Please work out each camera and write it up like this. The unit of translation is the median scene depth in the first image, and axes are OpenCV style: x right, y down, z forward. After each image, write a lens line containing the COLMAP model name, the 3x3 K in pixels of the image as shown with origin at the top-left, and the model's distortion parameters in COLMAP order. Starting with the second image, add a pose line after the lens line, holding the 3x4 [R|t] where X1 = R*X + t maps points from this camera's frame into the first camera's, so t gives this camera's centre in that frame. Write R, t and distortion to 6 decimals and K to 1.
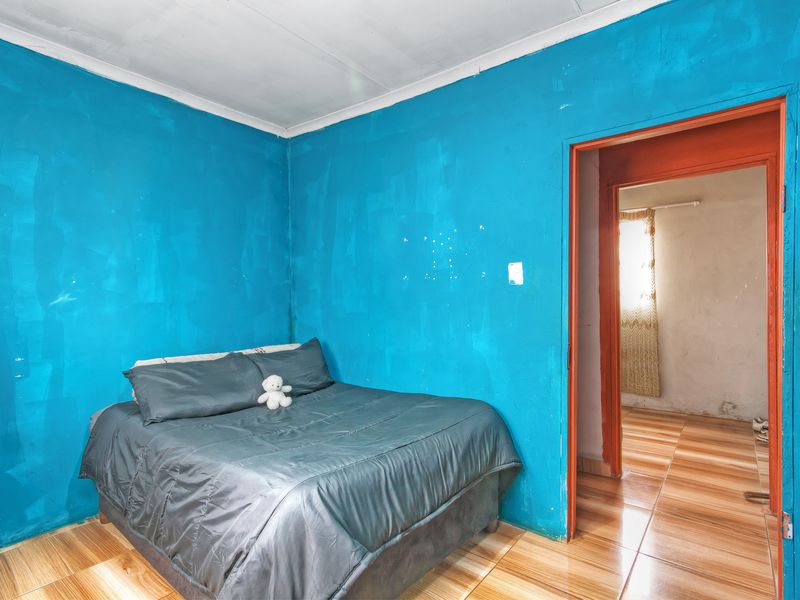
lens RADIAL K [[428.1, 0, 400.4], [0, 428.1, 299.9], [0, 0, 1]] dist [0.004081, -0.000122]
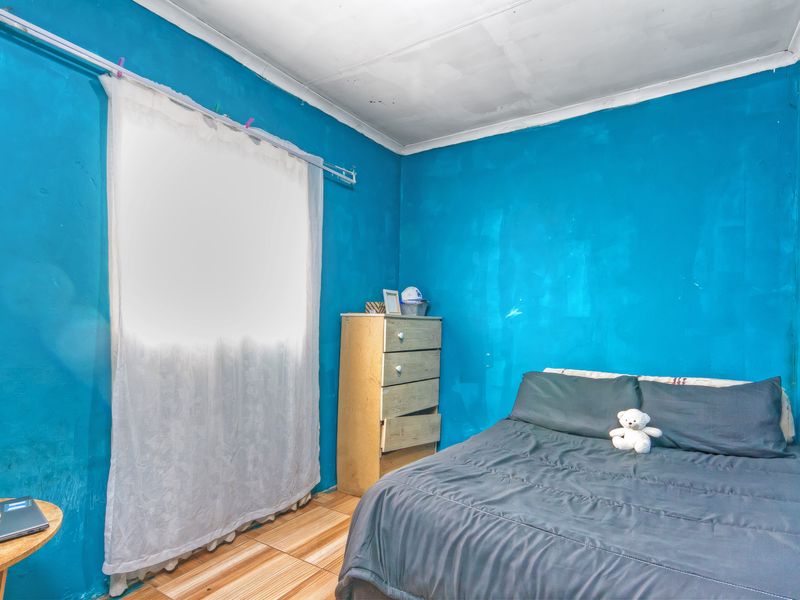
lens RADIAL K [[428.1, 0, 418.6], [0, 428.1, 328.3], [0, 0, 1]] dist [0.004081, -0.000122]
pose [[0.097583, 0.027590, -0.994845, 0.471775], [-0.017105, 0.999514, 0.026042, 0.015287], [0.995080, 0.014475, 0.098007, 0.555866]]
